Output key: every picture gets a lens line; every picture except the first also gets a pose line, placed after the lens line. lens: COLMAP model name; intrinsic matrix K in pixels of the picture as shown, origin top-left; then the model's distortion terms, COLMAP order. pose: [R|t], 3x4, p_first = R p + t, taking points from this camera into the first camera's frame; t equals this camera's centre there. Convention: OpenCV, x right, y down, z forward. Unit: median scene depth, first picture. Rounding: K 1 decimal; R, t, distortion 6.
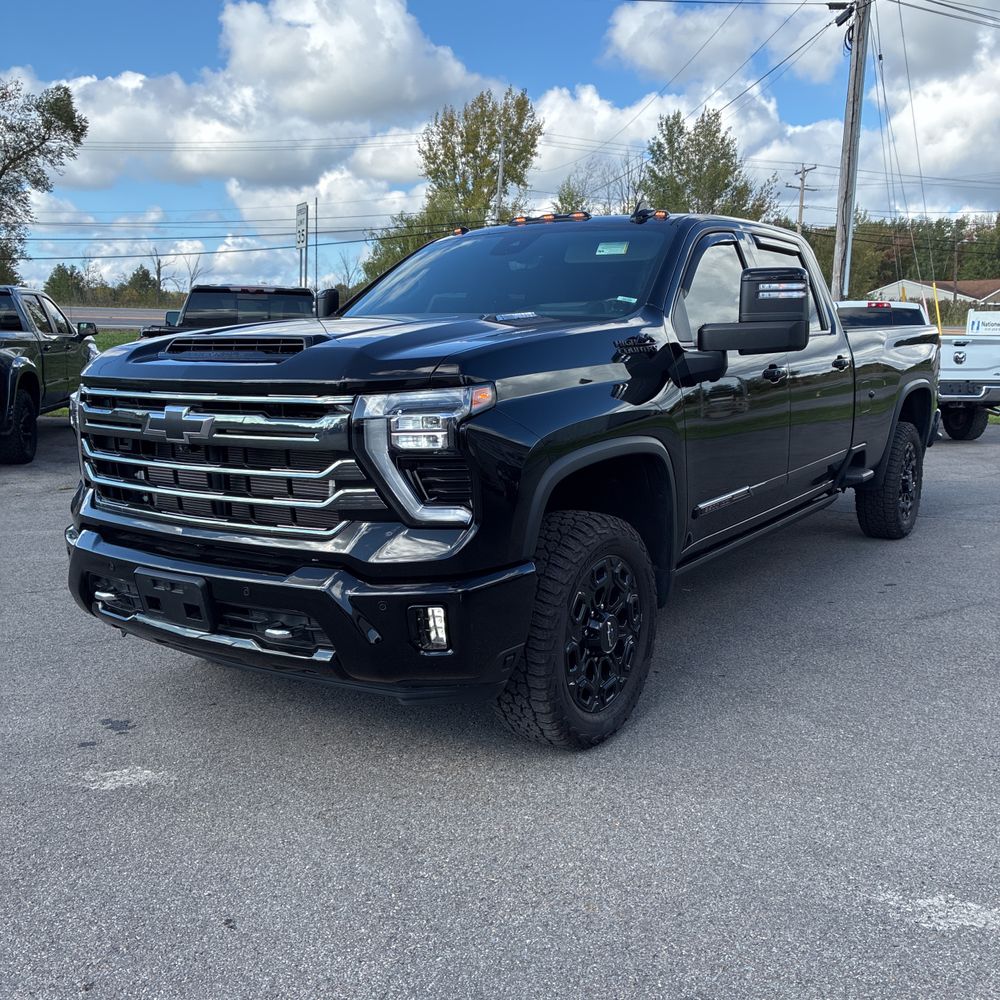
lens RADIAL K [[1024.9, 0, 514.9], [0, 1024.9, 493.4], [0, 0, 1]] dist [0.026187, 0.000000]
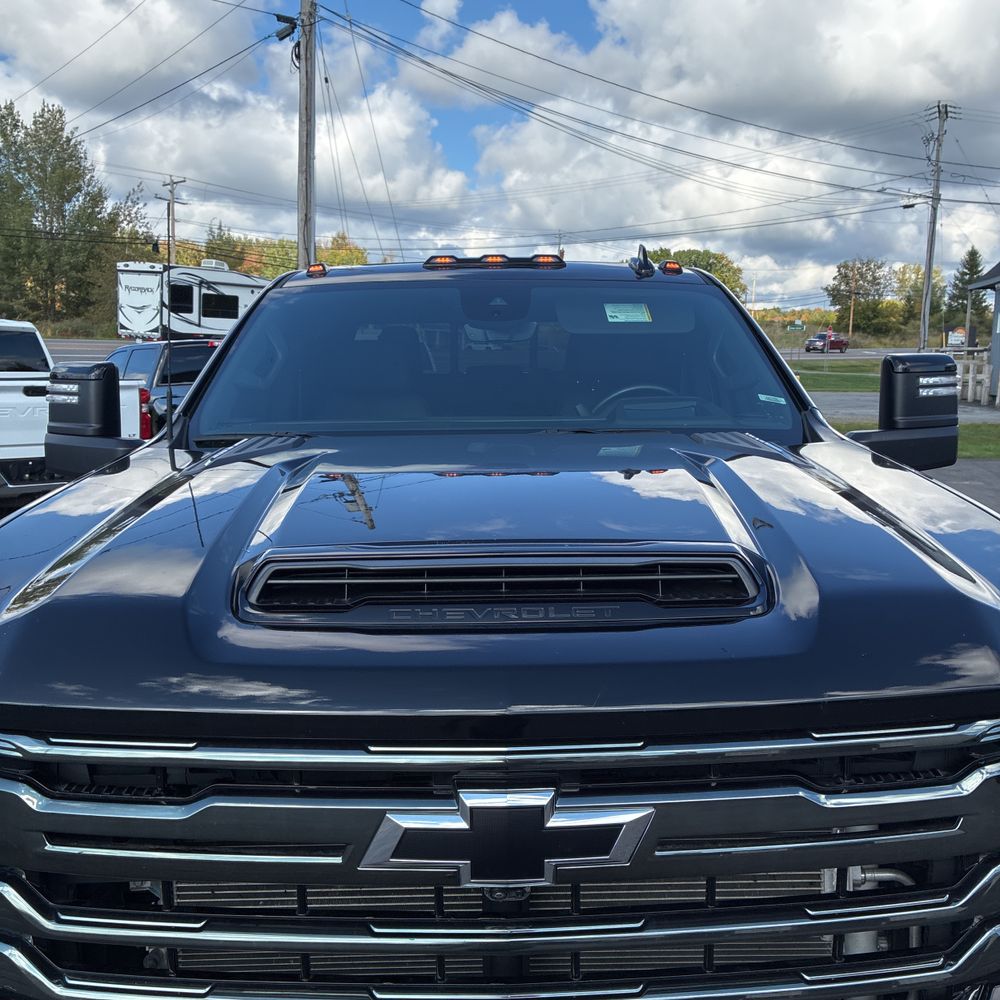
lens RADIAL K [[1024.9, 0, 515.7], [0, 1024.9, 486.4], [0, 0, 1]] dist [0.026187, 0.000000]
pose [[0.820968, -0.077598, 0.565677, -0.387063], [0.088221, 0.996064, 0.008603, -0.143716], [-0.564118, 0.042842, 0.824582, 0.515294]]
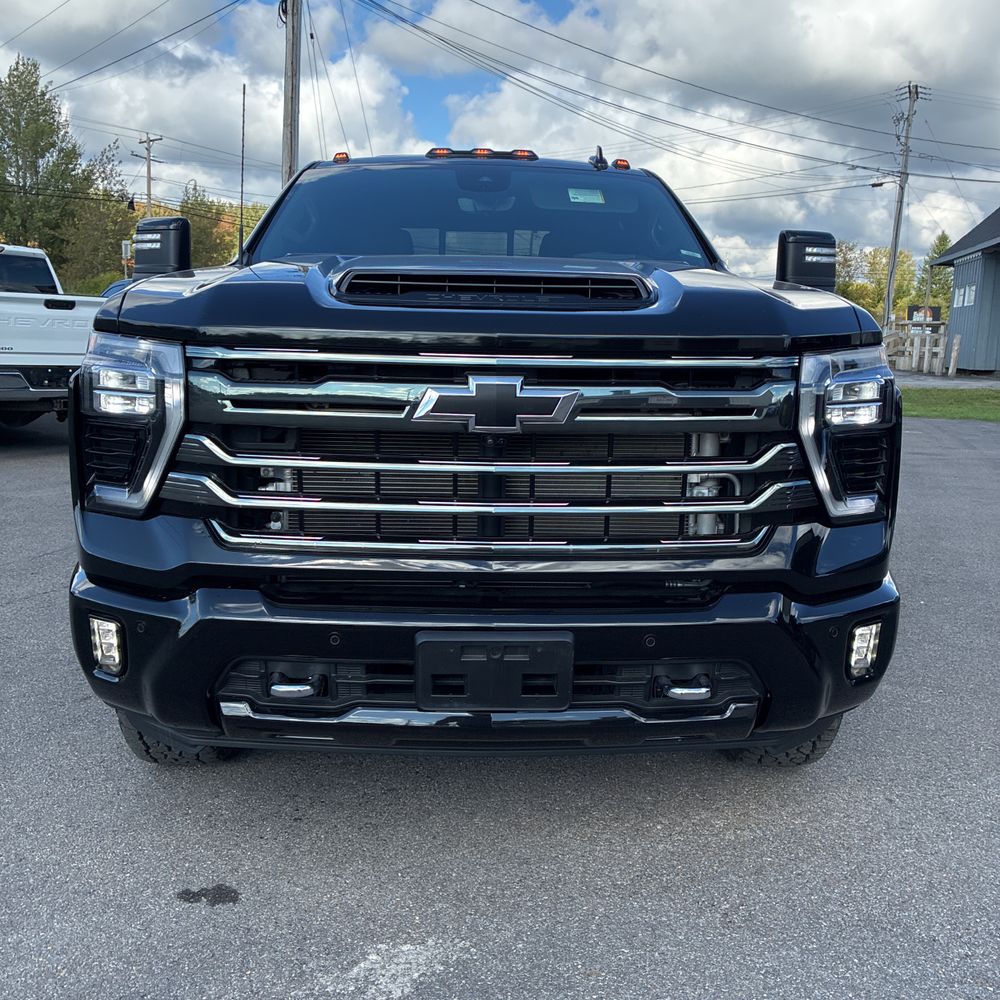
lens RADIAL K [[1024.9, 0, 501.5], [0, 1024.9, 494.4], [0, 0, 1]] dist [0.026187, 0.000000]
pose [[0.809591, -0.075705, 0.582092, -0.525874], [0.063784, 0.997122, 0.040970, -0.027065], [-0.583519, 0.003959, 0.812090, 0.352171]]
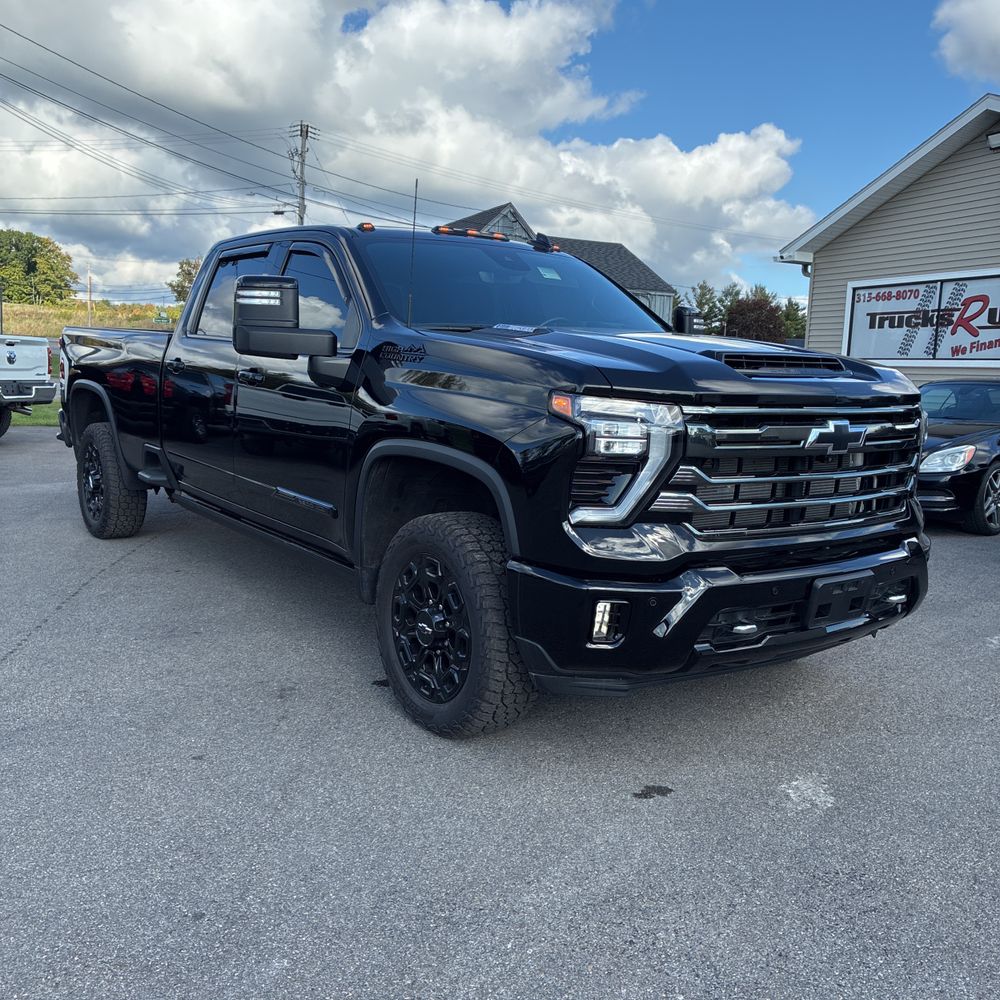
lens RADIAL K [[1024.9, 0, 503.9], [0, 1024.9, 505.7], [0, 0, 1]] dist [0.026187, 0.000000]
pose [[0.332699, -0.121556, 0.935166, -1.083971], [0.106195, 0.990179, 0.090926, -0.096991], [-0.937035, 0.069059, 0.342340, 0.717033]]
